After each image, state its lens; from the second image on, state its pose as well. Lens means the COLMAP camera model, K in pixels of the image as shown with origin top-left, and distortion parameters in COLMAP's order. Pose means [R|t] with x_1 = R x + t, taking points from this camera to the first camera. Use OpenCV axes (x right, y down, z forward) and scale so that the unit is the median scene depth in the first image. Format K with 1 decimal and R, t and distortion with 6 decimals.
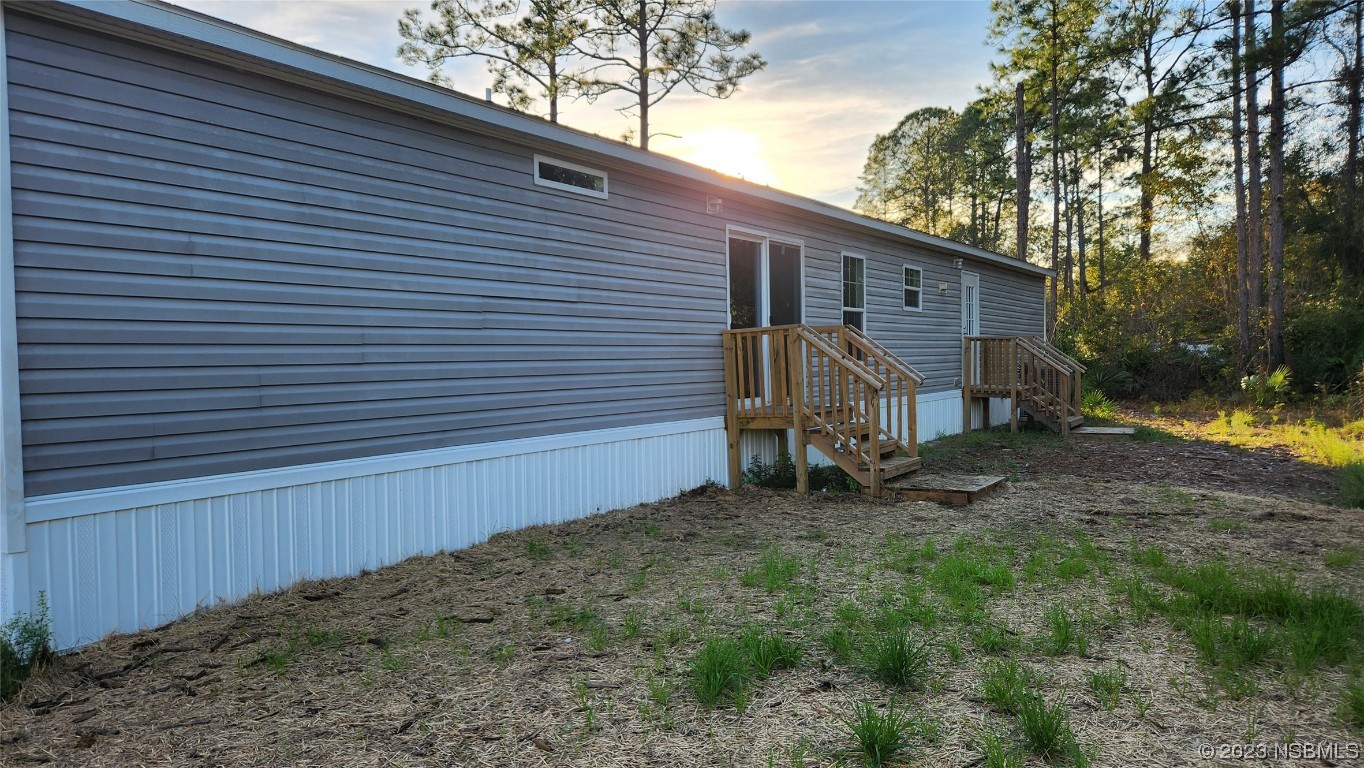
lens RADIAL K [[908.5, 0, 680.3], [0, 908.5, 374.8], [0, 0, 1]] dist [0.077805, -0.066086]
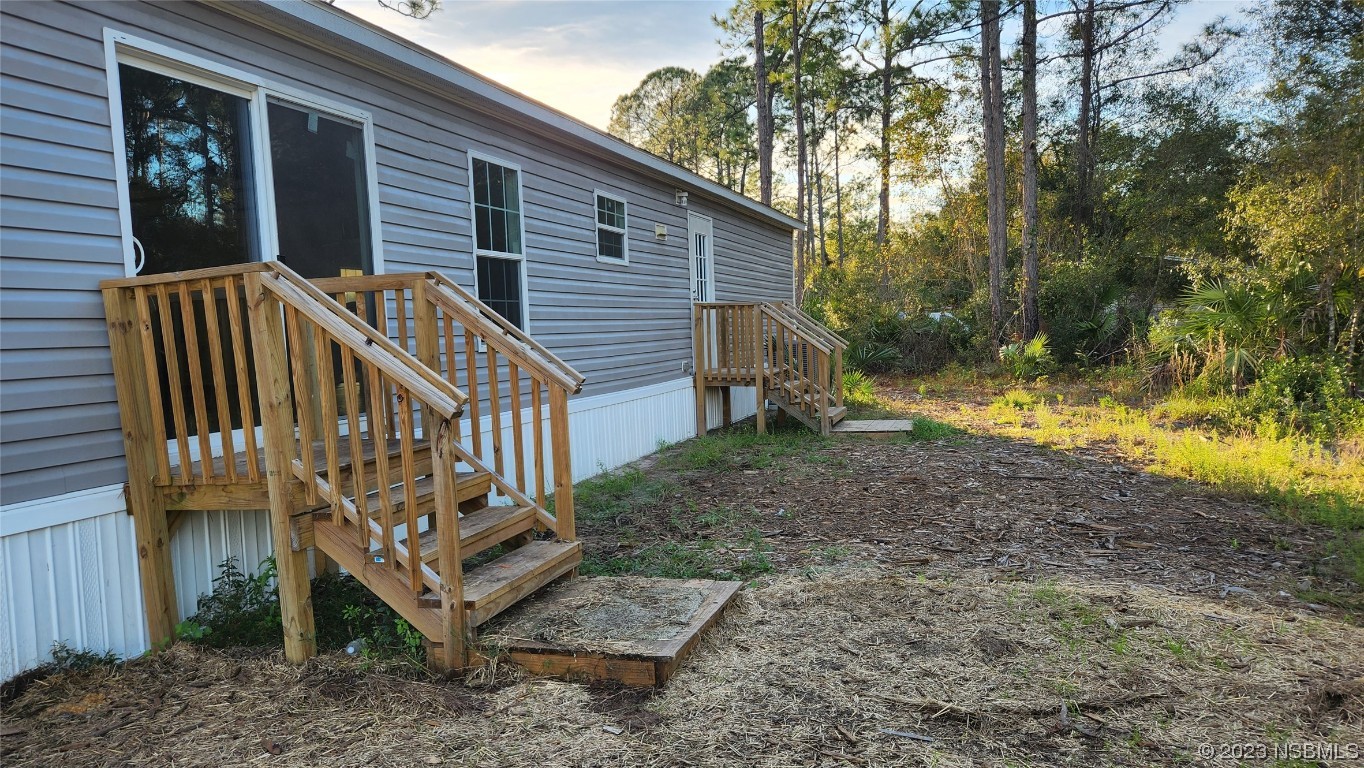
lens RADIAL K [[908.5, 0, 681.0], [0, 908.5, 381.7], [0, 0, 1]] dist [0.077805, -0.066086]
pose [[0.966310, -0.036846, 0.254731, 0.088647], [0.028404, 0.998921, 0.036738, -0.004979], [-0.255810, -0.028264, 0.966314, 0.236757]]
